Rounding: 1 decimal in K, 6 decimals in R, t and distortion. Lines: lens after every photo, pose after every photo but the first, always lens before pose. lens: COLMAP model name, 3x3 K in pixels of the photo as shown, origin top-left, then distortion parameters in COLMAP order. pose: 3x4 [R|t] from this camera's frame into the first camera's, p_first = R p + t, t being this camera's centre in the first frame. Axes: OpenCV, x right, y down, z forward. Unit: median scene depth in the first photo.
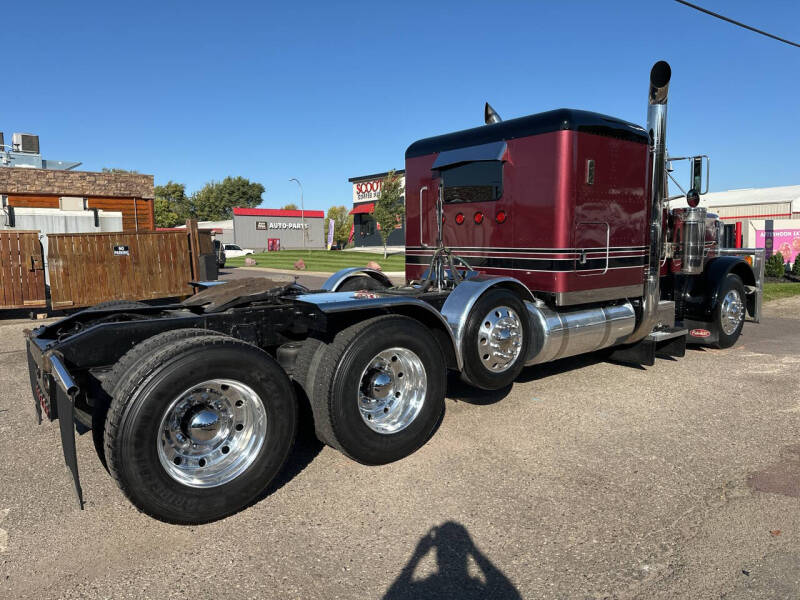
lens RADIAL K [[561.1, 0, 400.2], [0, 561.1, 303.2], [0, 0, 1]] dist [0.035106, -0.038306]
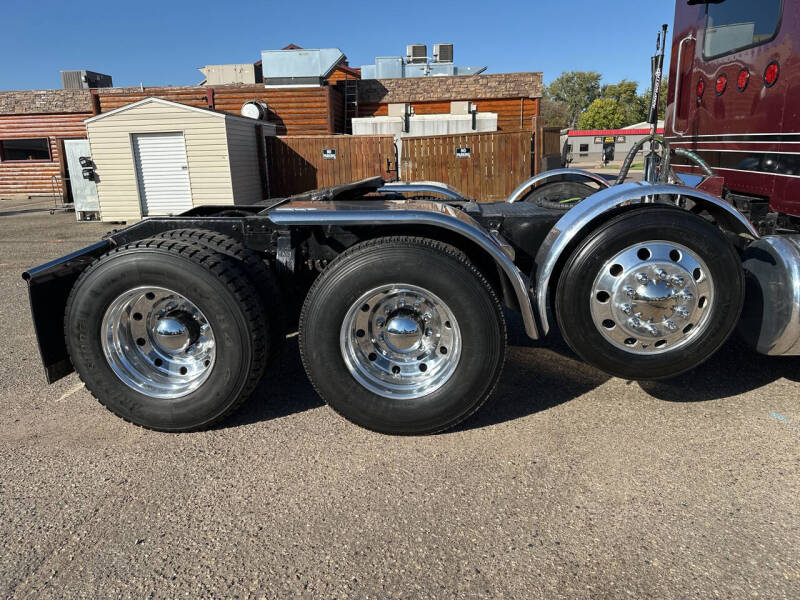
lens RADIAL K [[561.1, 0, 395.5], [0, 561.1, 308.1], [0, 0, 1]] dist [0.035106, -0.038306]
pose [[0.716955, 0.178591, -0.673855, 0.118415], [-0.061031, 0.978996, 0.194528, -0.006627], [0.694443, -0.098342, 0.712796, 0.128674]]
